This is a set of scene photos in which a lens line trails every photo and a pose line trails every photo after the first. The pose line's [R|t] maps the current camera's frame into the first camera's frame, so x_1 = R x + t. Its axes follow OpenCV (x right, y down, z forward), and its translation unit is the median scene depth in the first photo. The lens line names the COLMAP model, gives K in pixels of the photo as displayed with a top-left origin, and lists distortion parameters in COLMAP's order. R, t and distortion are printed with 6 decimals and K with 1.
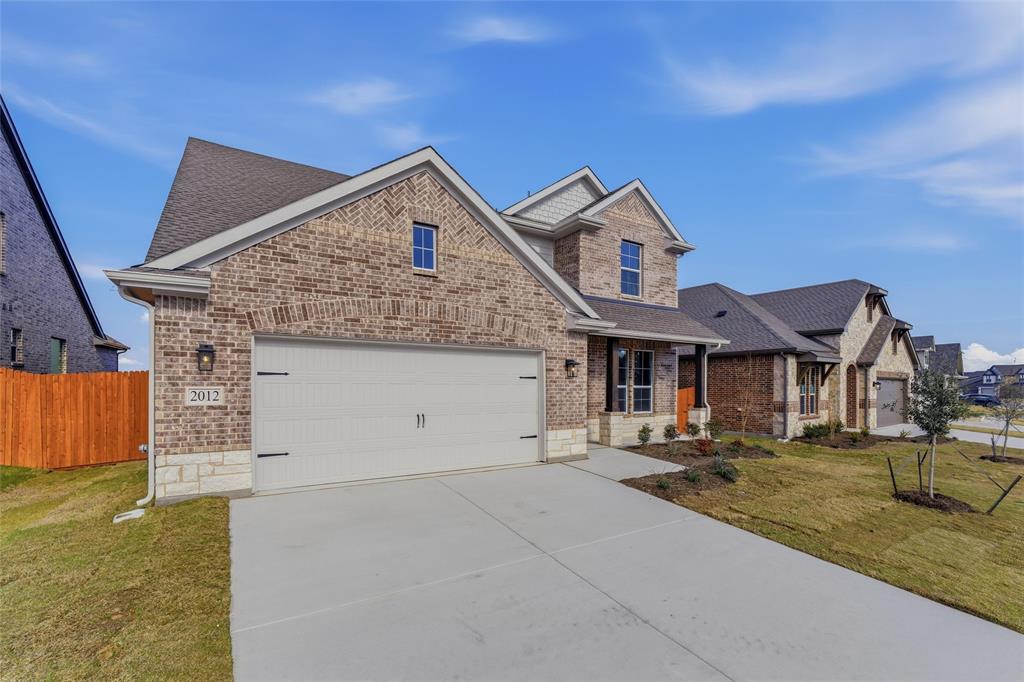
lens RADIAL K [[422.6, 0, 515.2], [0, 422.6, 335.4], [0, 0, 1]] dist [-0.001993, -0.000606]
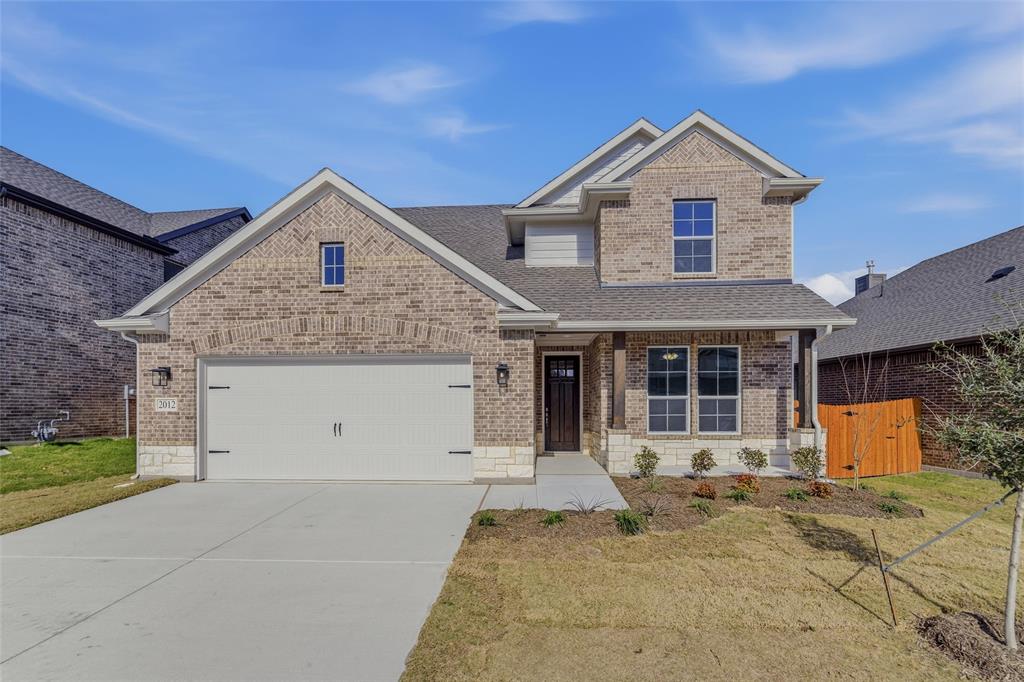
lens RADIAL K [[444.4, 0, 513.4], [0, 444.4, 355.5], [0, 0, 1]] dist [0.000446, -0.000125]
pose [[0.829554, -0.067982, -0.554273, 0.774033], [0.071496, 0.997323, -0.015318, 0.067373], [0.553831, -0.026921, 0.832194, 0.331268]]
